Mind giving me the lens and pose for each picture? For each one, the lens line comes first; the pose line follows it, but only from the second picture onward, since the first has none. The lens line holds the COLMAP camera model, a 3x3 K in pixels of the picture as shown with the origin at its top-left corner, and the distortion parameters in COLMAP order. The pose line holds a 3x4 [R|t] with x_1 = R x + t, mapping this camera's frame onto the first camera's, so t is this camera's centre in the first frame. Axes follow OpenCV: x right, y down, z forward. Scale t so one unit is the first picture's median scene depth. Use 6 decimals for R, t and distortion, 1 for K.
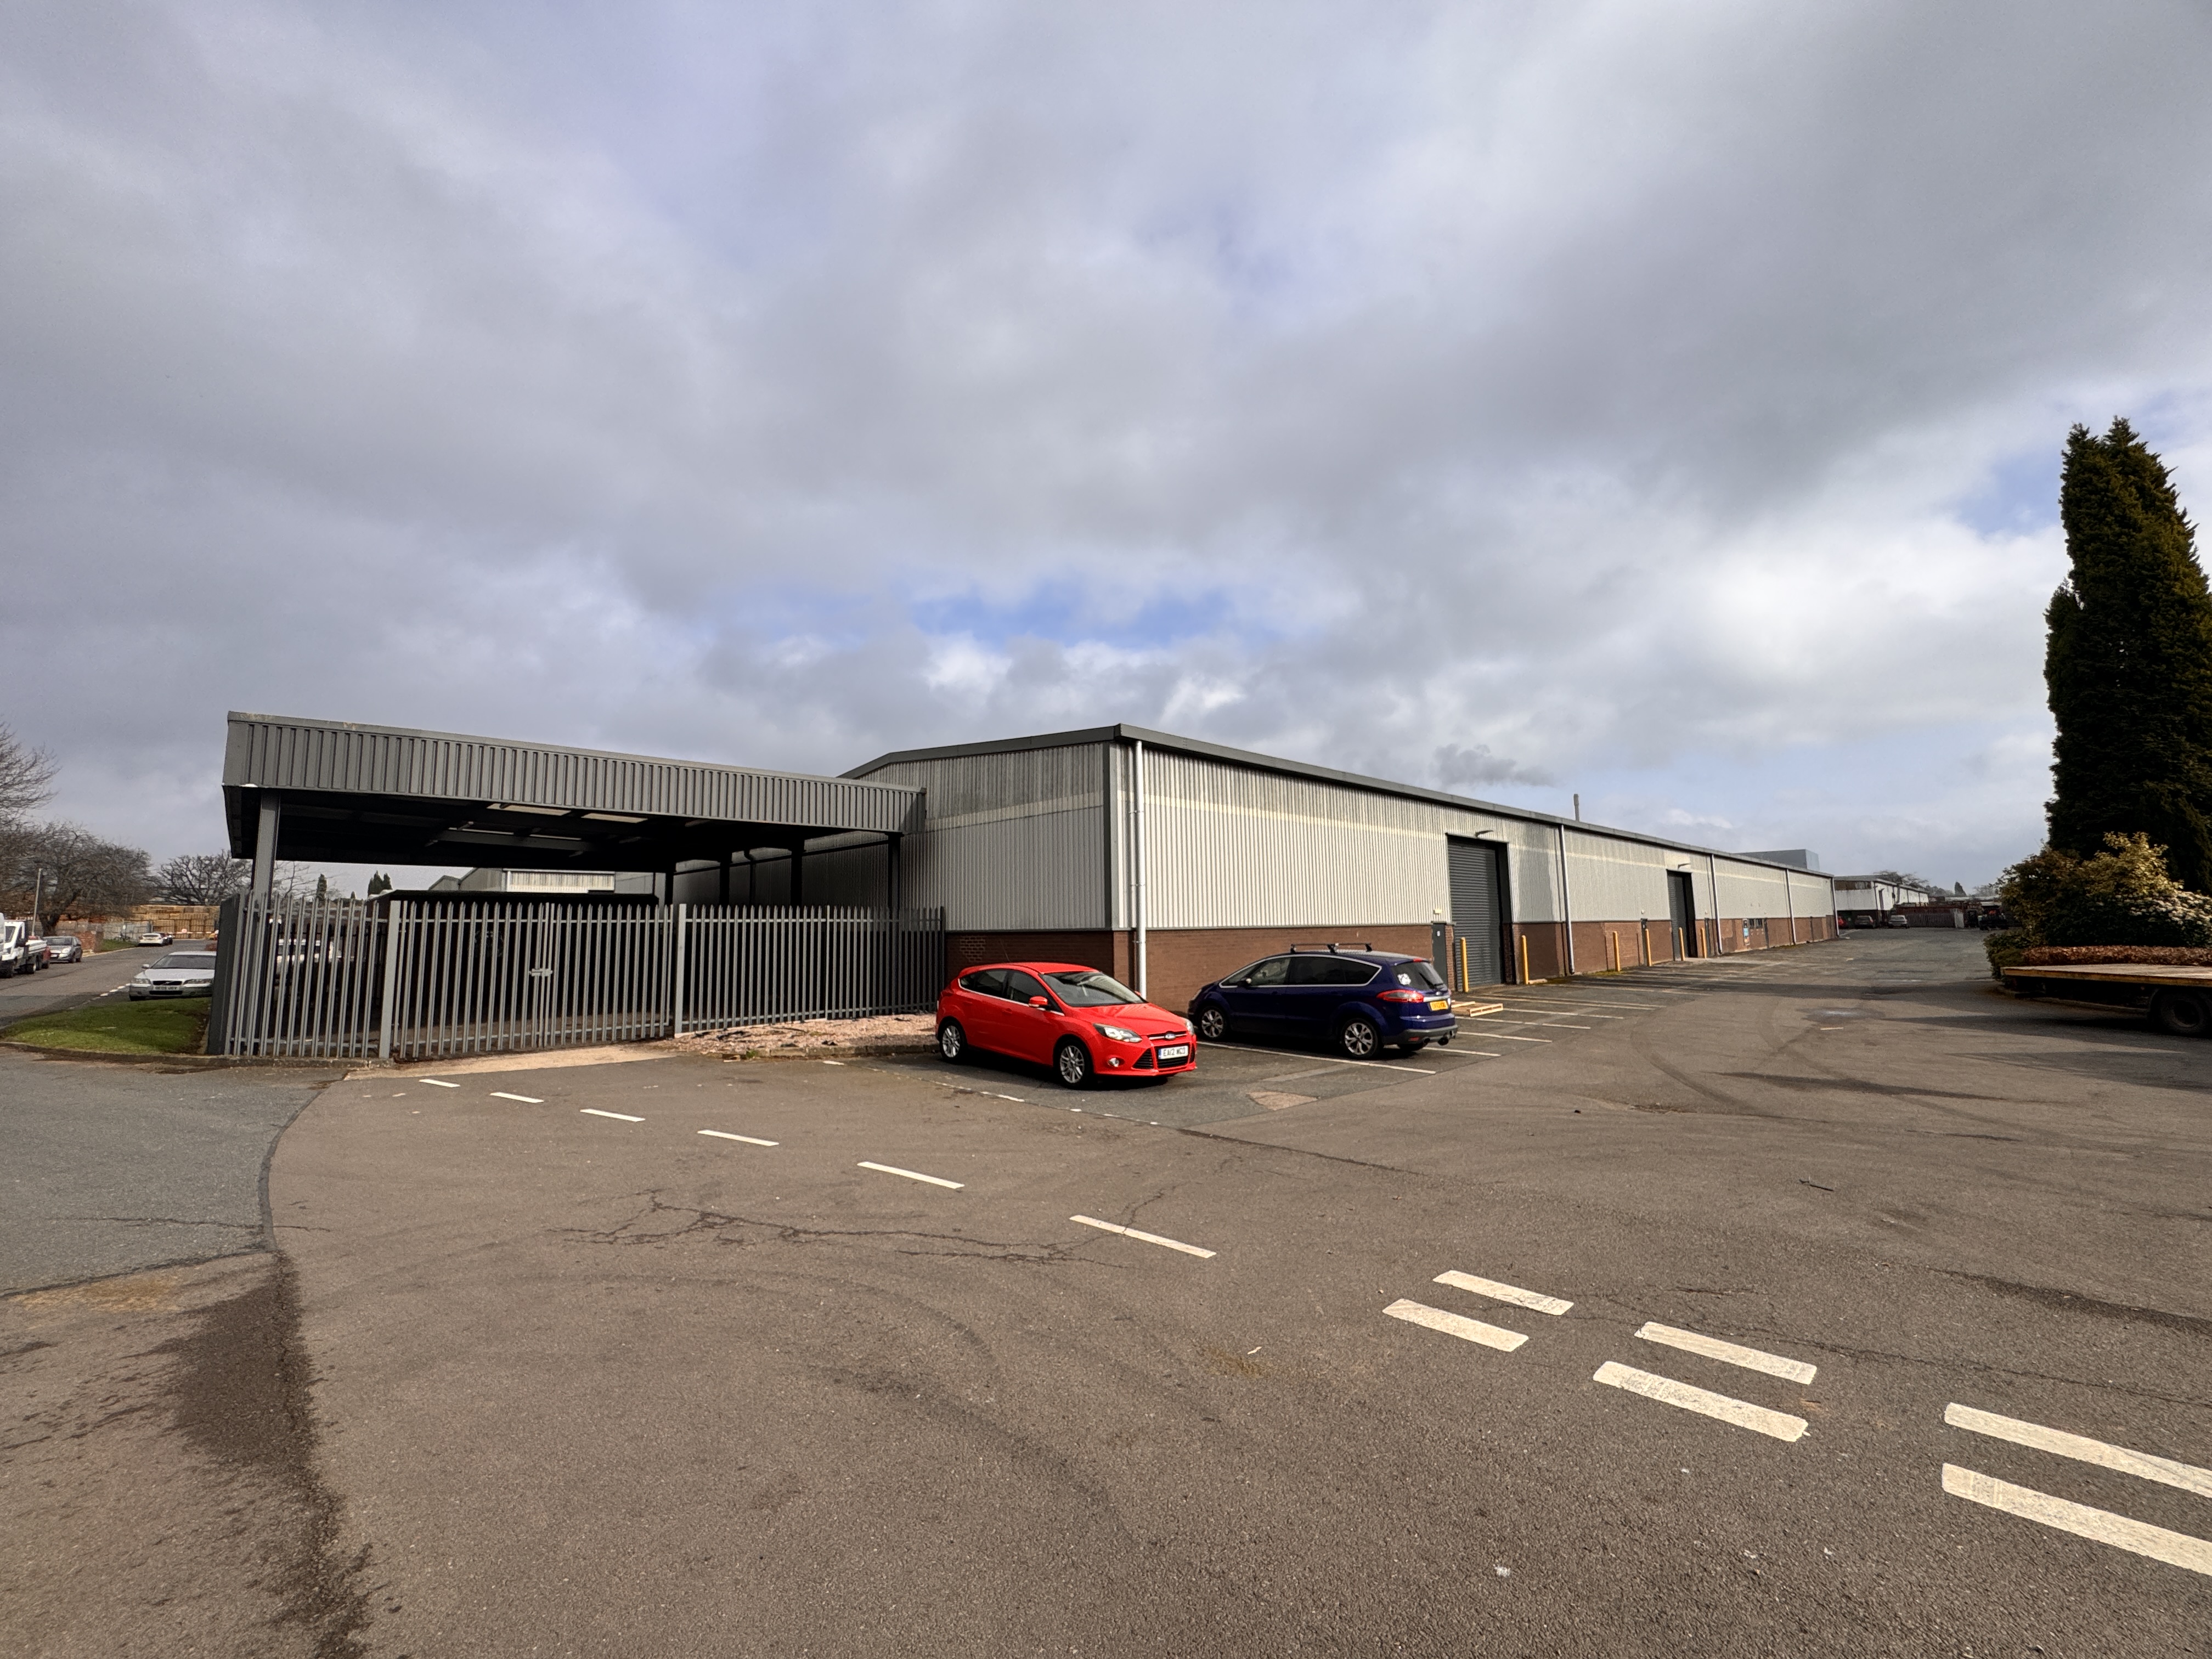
lens RADIAL K [[874.1, 0, 1106.0], [0, 874.1, 829.5], [0, 0, 1]] dist [-0.002880, -0.000474]
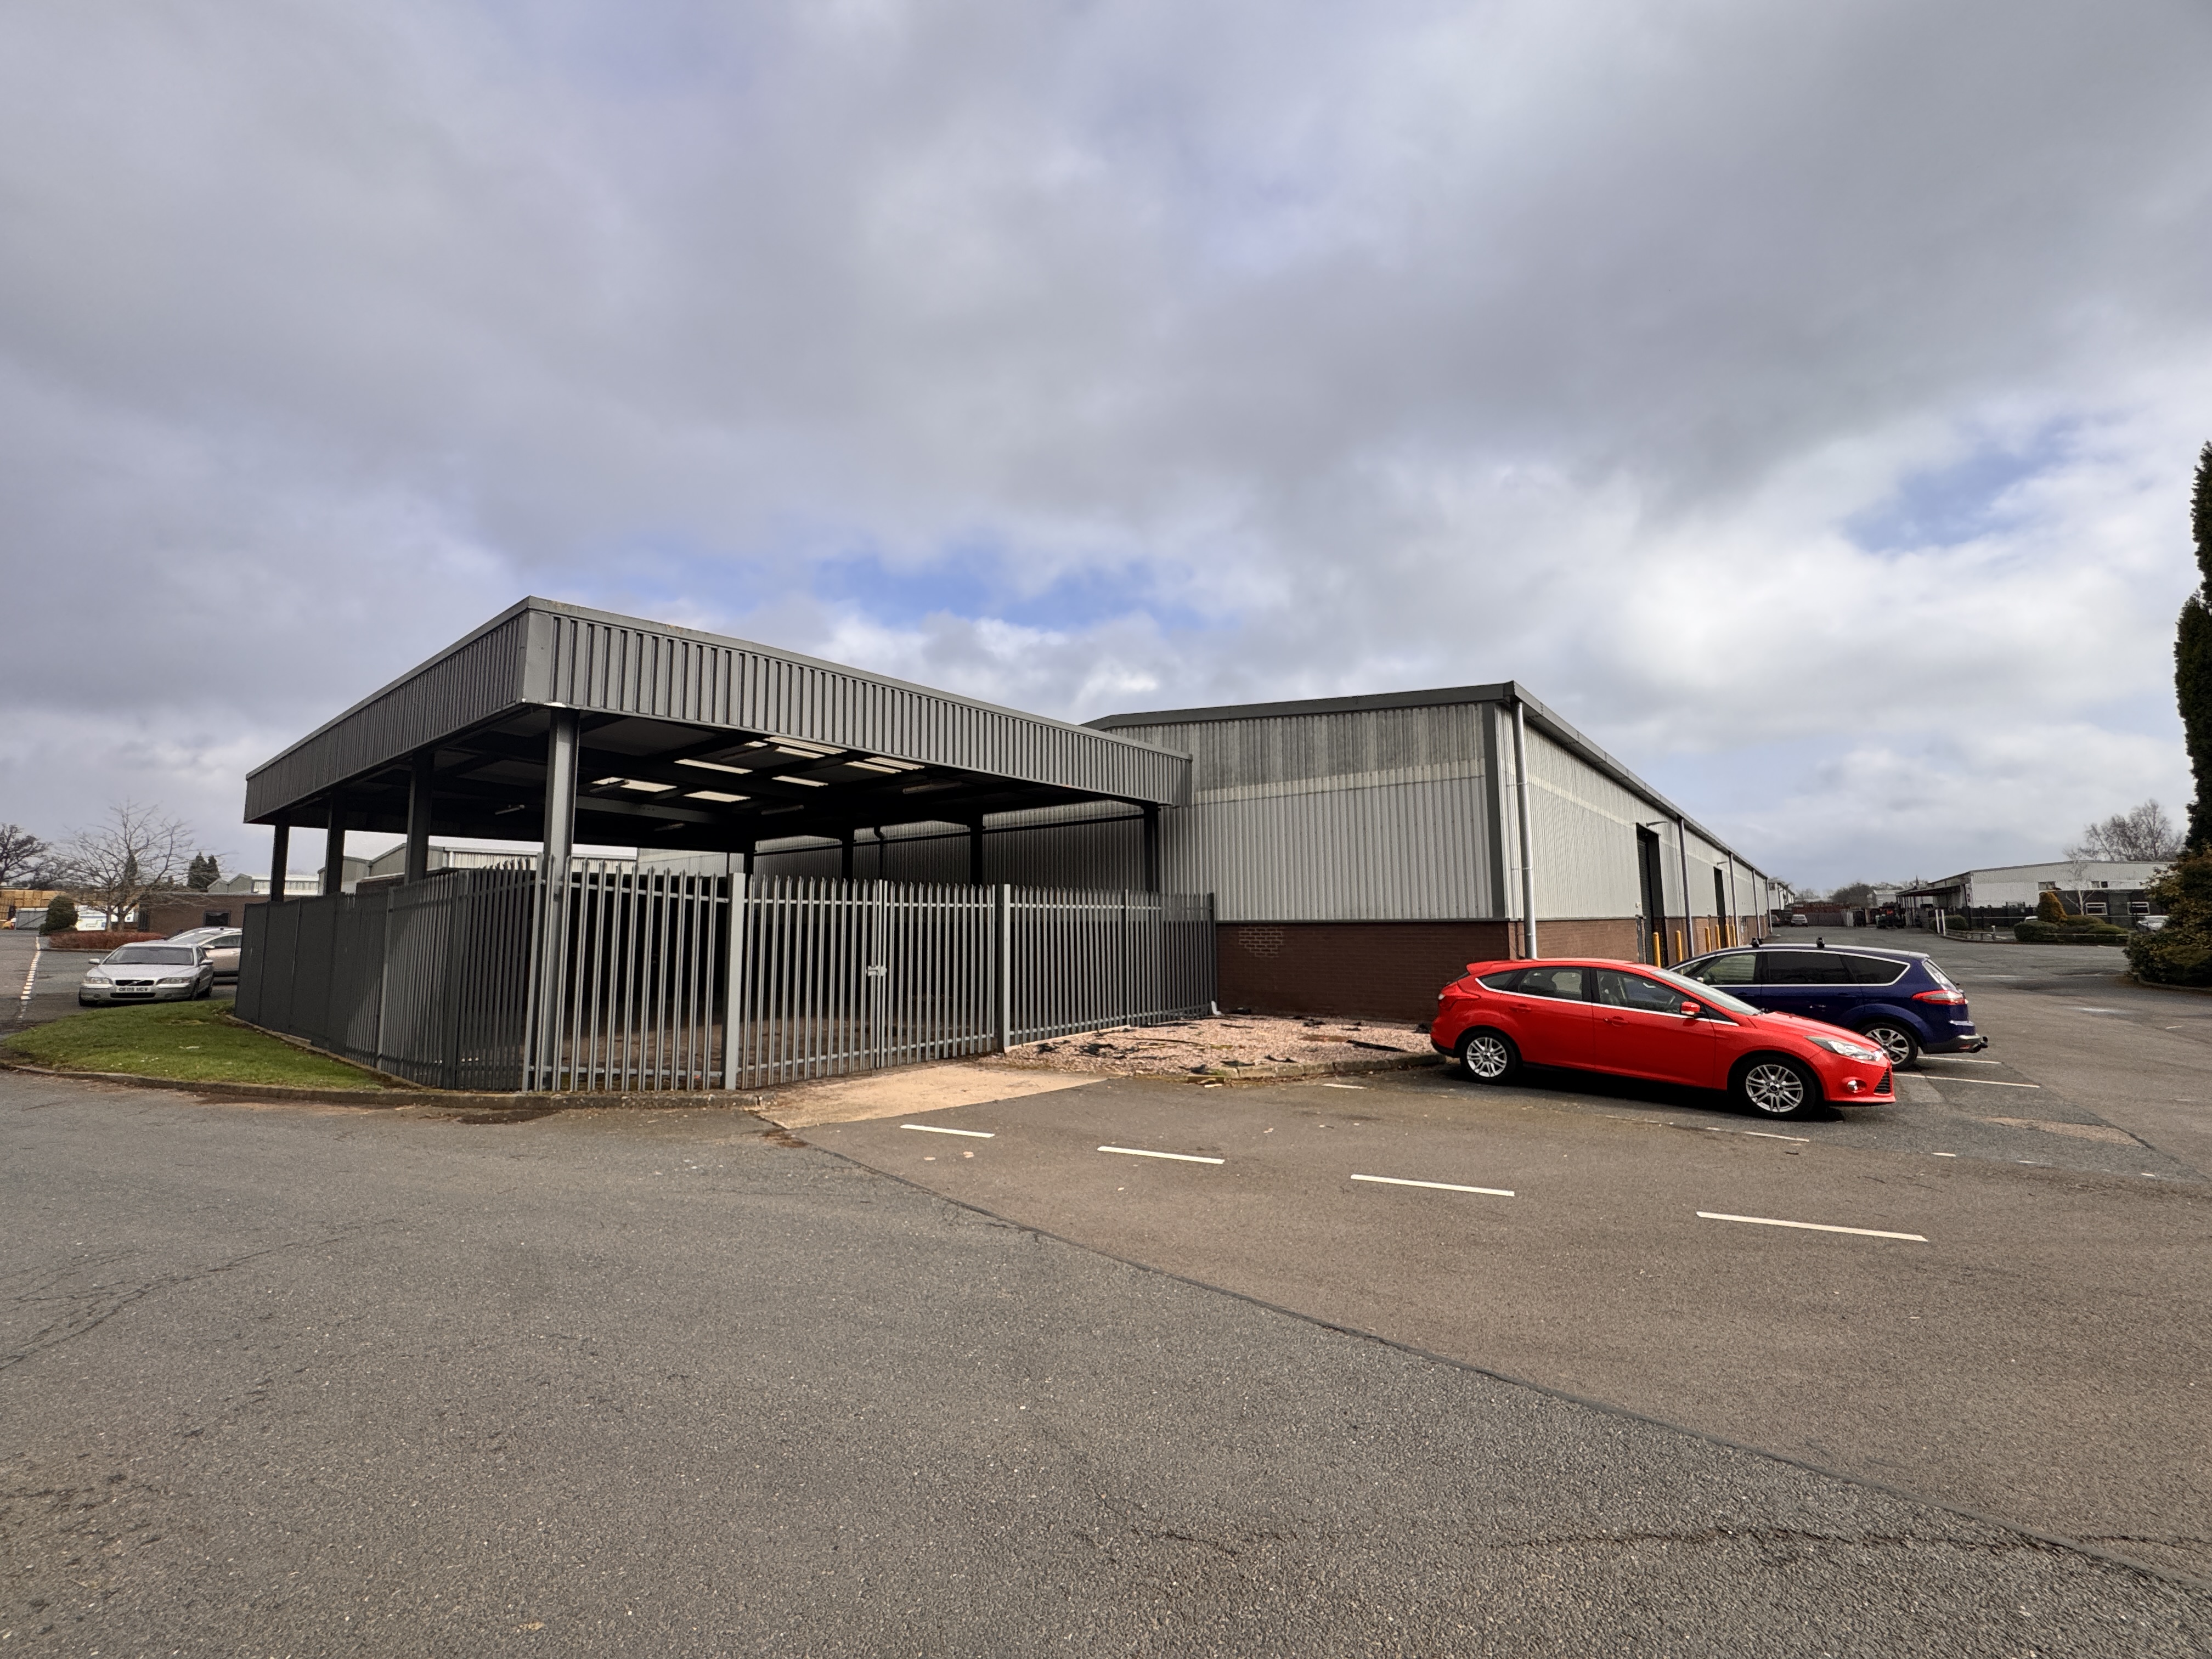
lens RADIAL K [[874.1, 0, 1106.0], [0, 874.1, 829.5], [0, 0, 1]] dist [-0.002880, -0.000474]
pose [[0.992597, 0.018737, 0.120003, -0.458960], [-0.019464, 0.999799, 0.004892, 0.027532], [-0.119887, -0.007192, 0.992761, 0.184468]]
